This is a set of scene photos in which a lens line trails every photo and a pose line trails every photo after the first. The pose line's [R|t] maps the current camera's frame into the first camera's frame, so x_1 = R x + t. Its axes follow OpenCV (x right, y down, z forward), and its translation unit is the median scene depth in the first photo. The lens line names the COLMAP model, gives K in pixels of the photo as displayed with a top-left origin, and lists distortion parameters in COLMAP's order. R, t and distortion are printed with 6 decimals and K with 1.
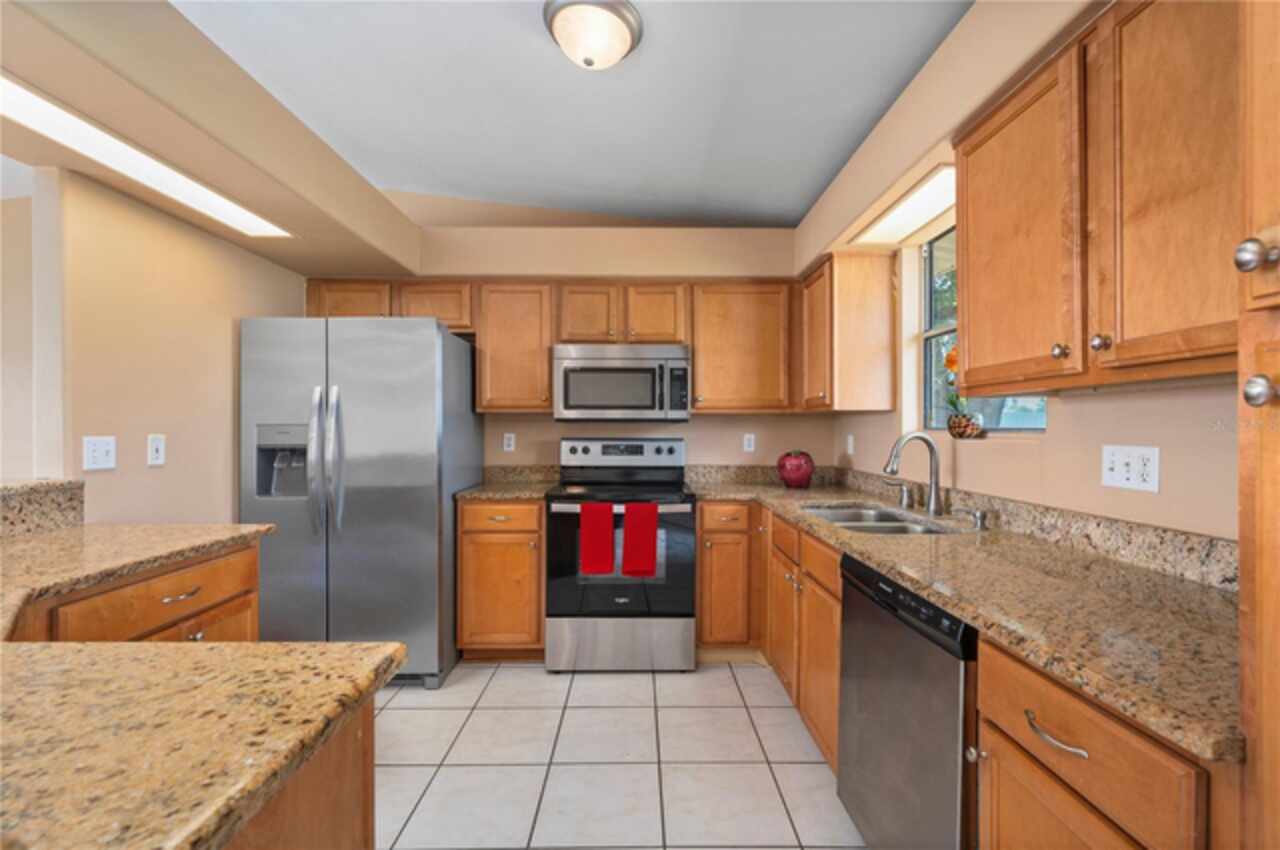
lens RADIAL K [[540.2, 0, 641.9], [0, 540.2, 428.7], [0, 0, 1]] dist [0.000305, -0.000072]
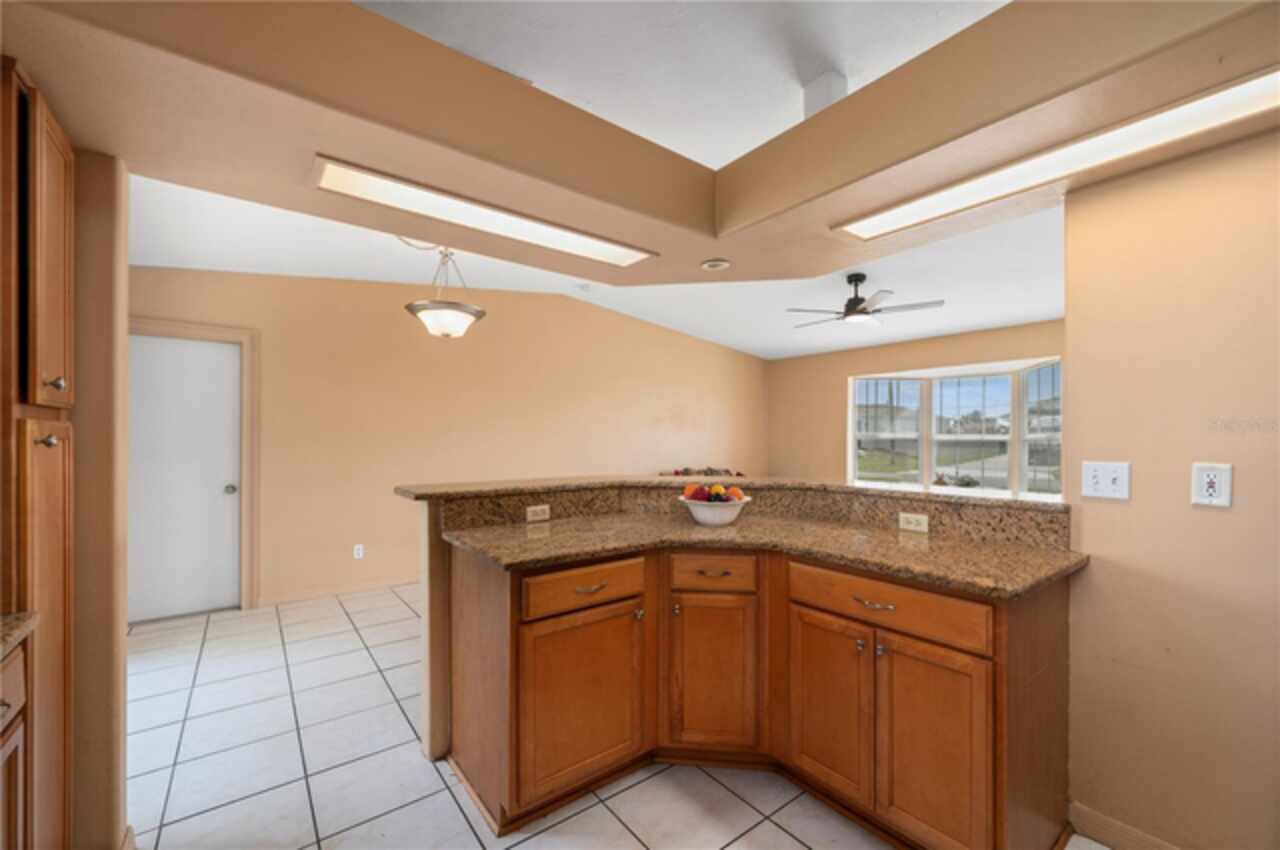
lens RADIAL K [[515.7, 0, 642.4], [0, 515.7, 438.3], [0, 0, 1]] dist [-0.000424, -0.000052]
pose [[-0.793753, -0.000342, -0.608241, 0.151862], [-0.000869, 0.999999, 0.000572, -0.027355], [0.608240, 0.000983, -0.793753, 1.369089]]
